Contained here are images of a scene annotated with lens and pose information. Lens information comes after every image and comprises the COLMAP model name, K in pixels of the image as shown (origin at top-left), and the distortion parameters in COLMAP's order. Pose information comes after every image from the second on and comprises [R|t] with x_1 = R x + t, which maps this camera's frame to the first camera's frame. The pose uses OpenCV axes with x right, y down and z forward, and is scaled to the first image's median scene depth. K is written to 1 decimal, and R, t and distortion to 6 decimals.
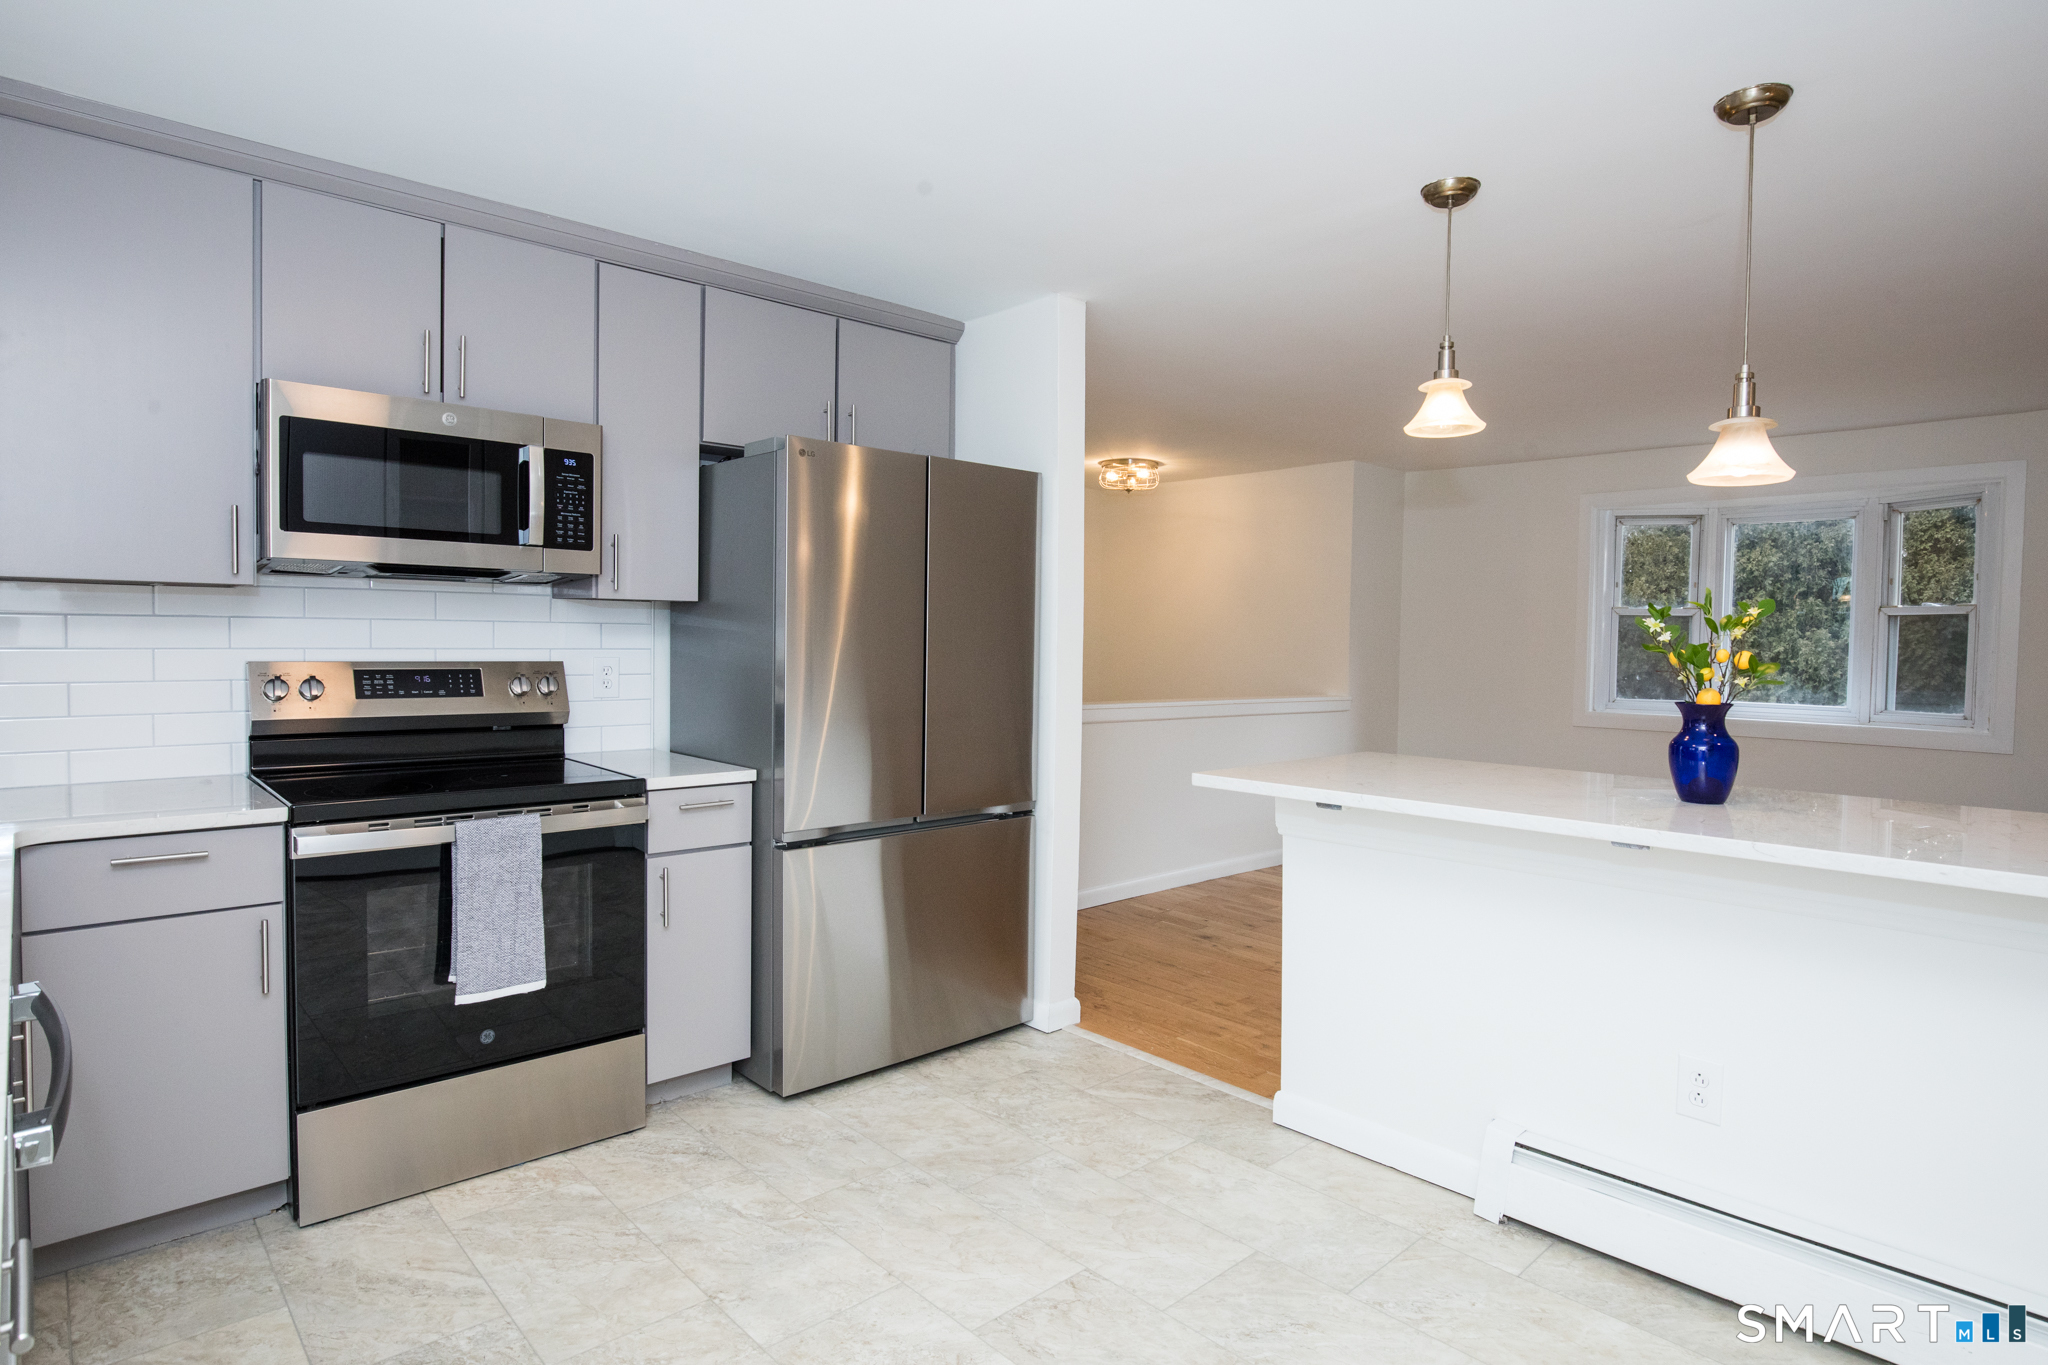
lens RADIAL K [[1095.8, 0, 1029.0], [0, 1095.8, 684.3], [0, 0, 1]] dist [-0.026712, 0.006979]
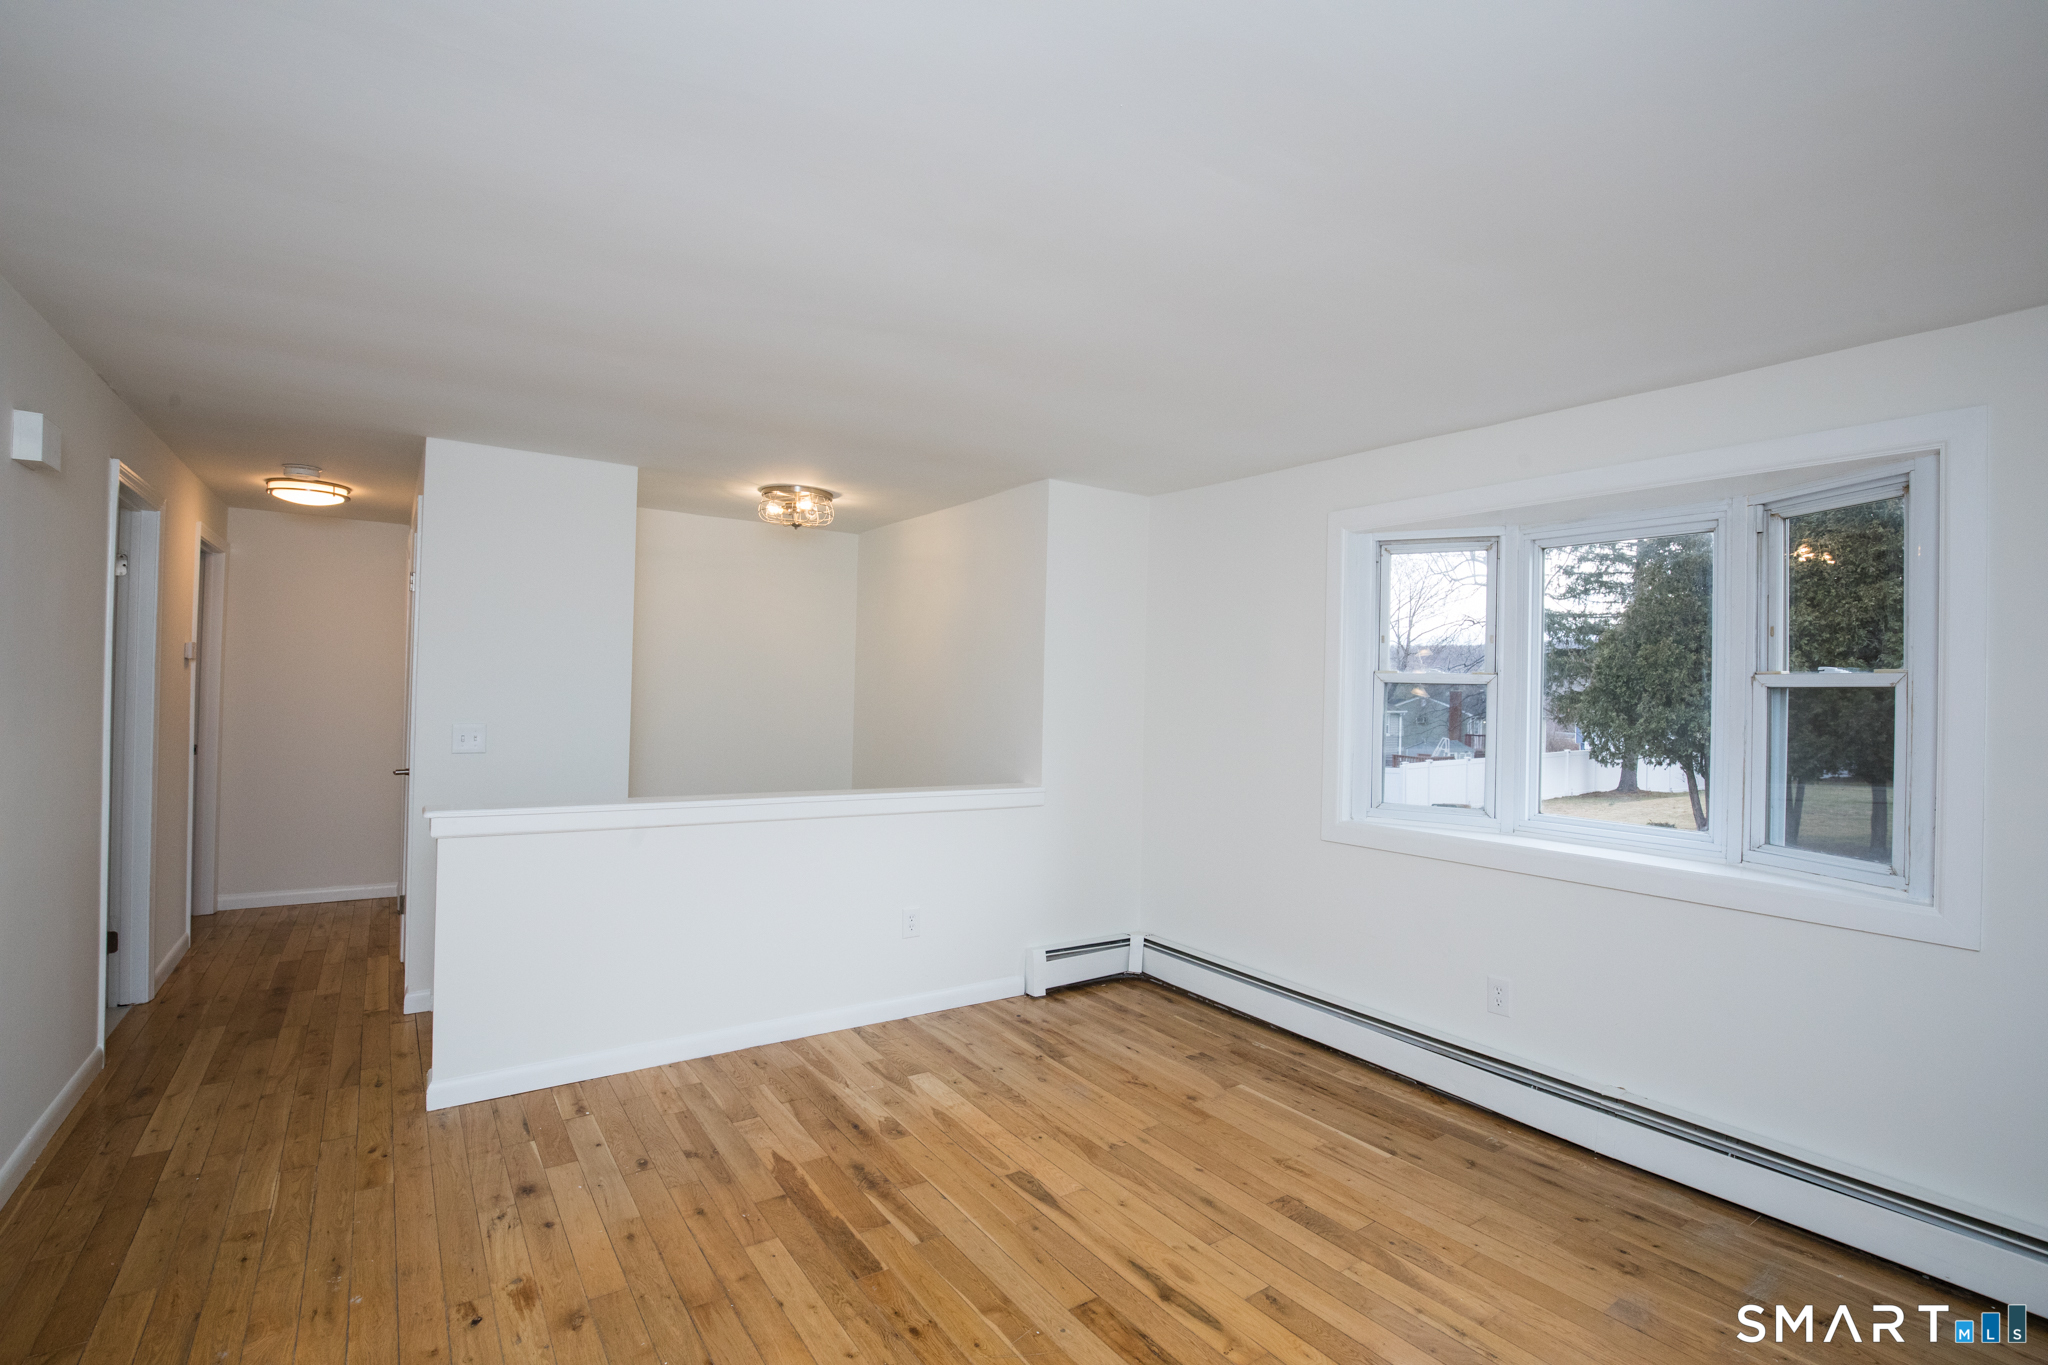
lens RADIAL K [[931.8, 0, 1017.2], [0, 931.8, 673.9], [0, 0, 1]] dist [-0.031662, 0.005612]
pose [[0.990483, 0.007370, -0.137437, 0.861703], [-0.015380, 0.998238, -0.057306, -0.067889], [0.136773, 0.058875, 0.988851, 0.834862]]
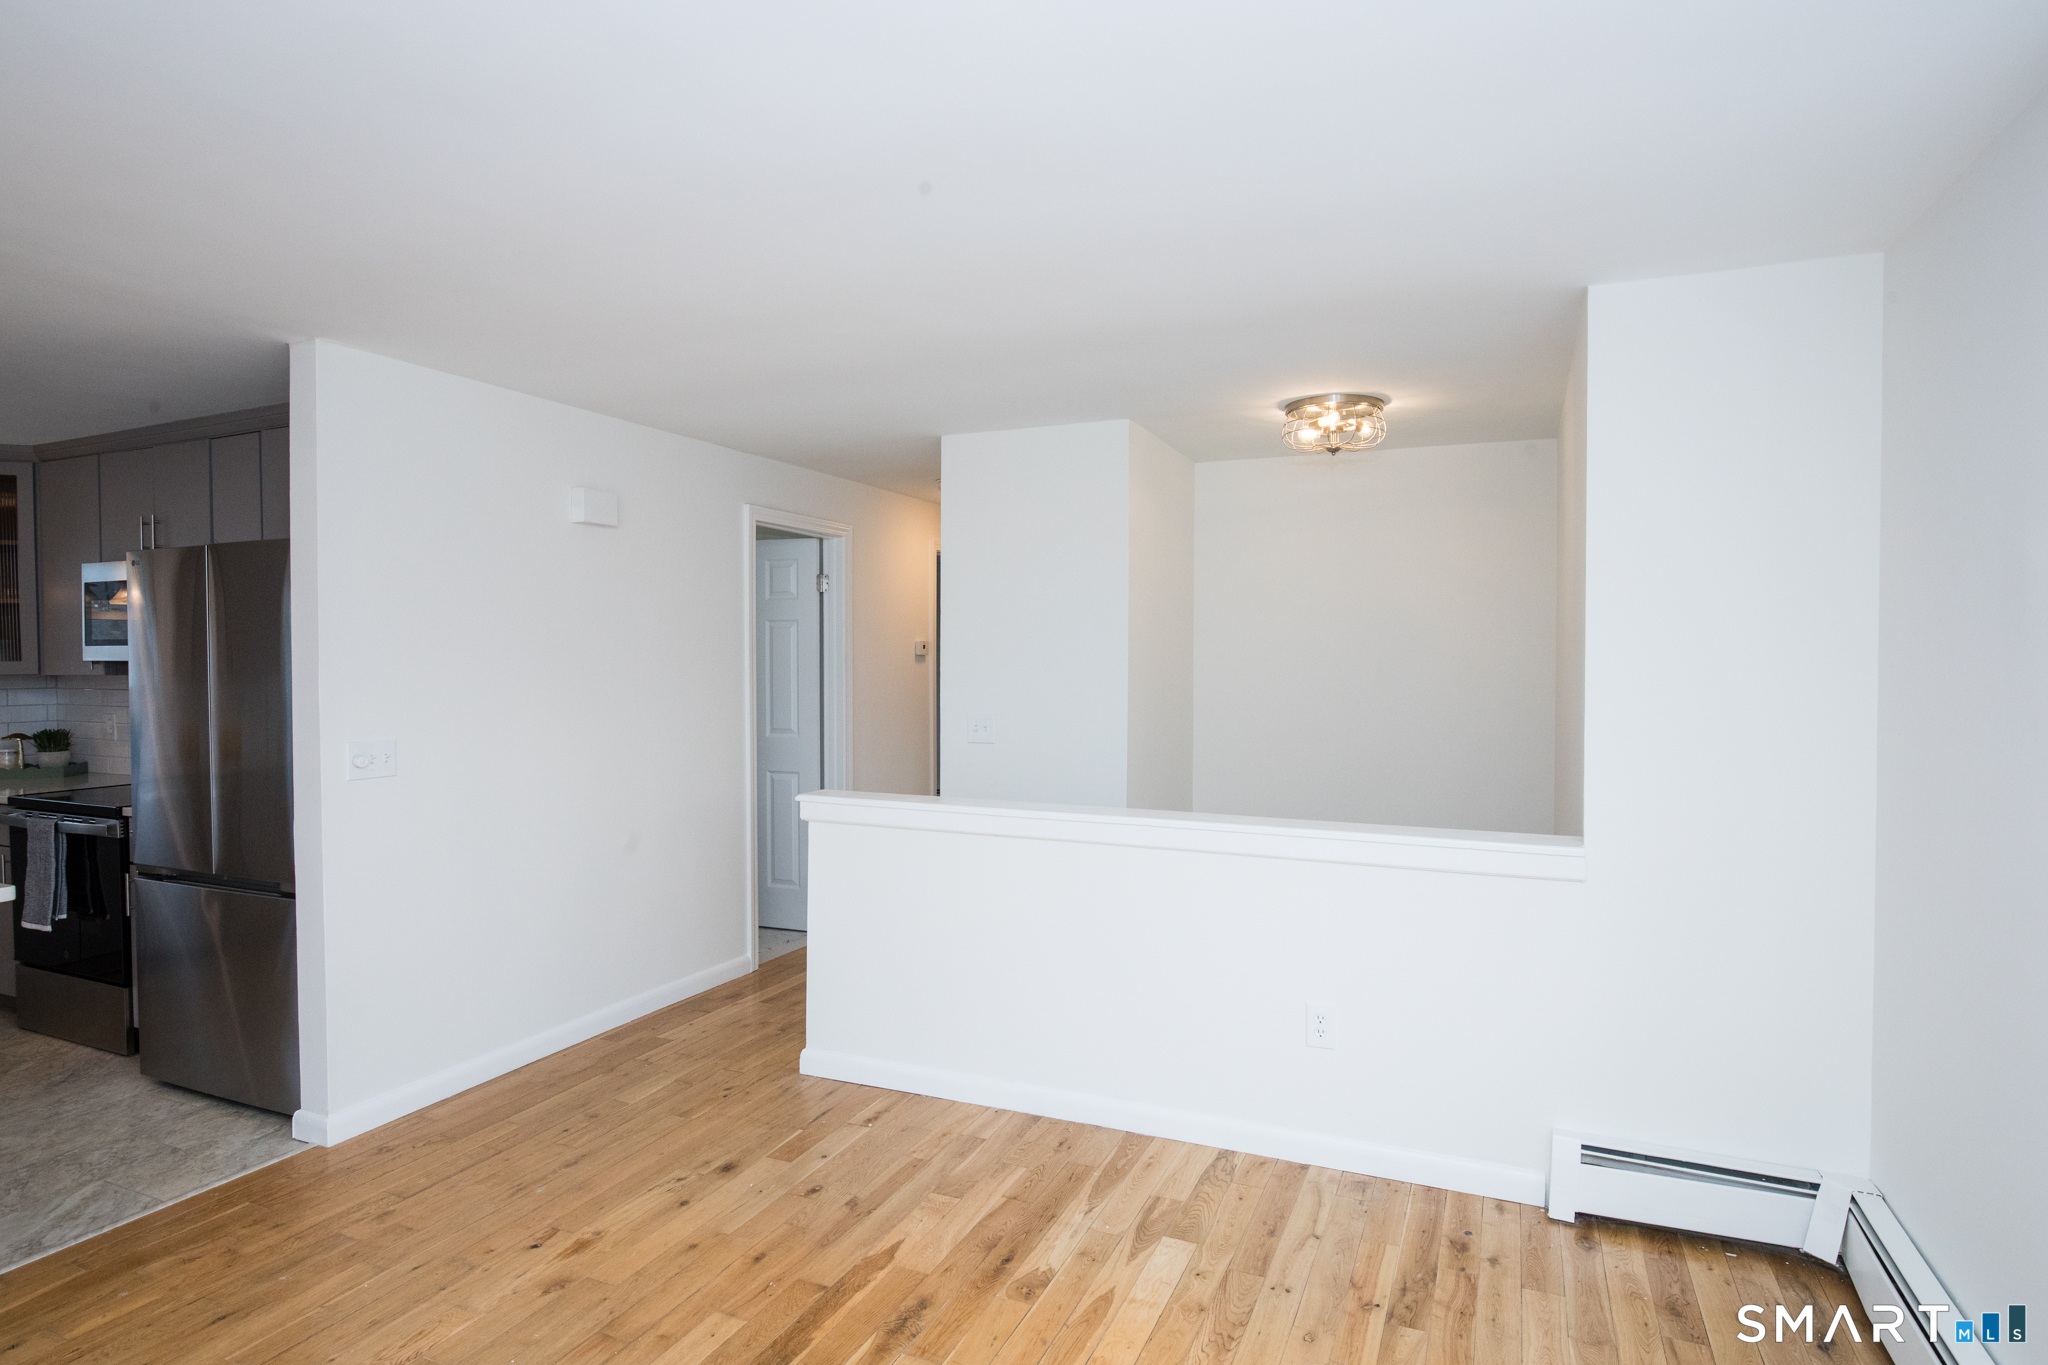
lens RADIAL K [[1089.5, 0, 1026.1], [0, 1089.5, 671.8], [0, 0, 1]] dist [-0.022022, -0.000722]
pose [[0.404862, -0.003795, -0.914370, 1.387495], [-0.028480, 0.999454, -0.016758, -0.098786], [0.913934, 0.032826, 0.404533, 1.496690]]
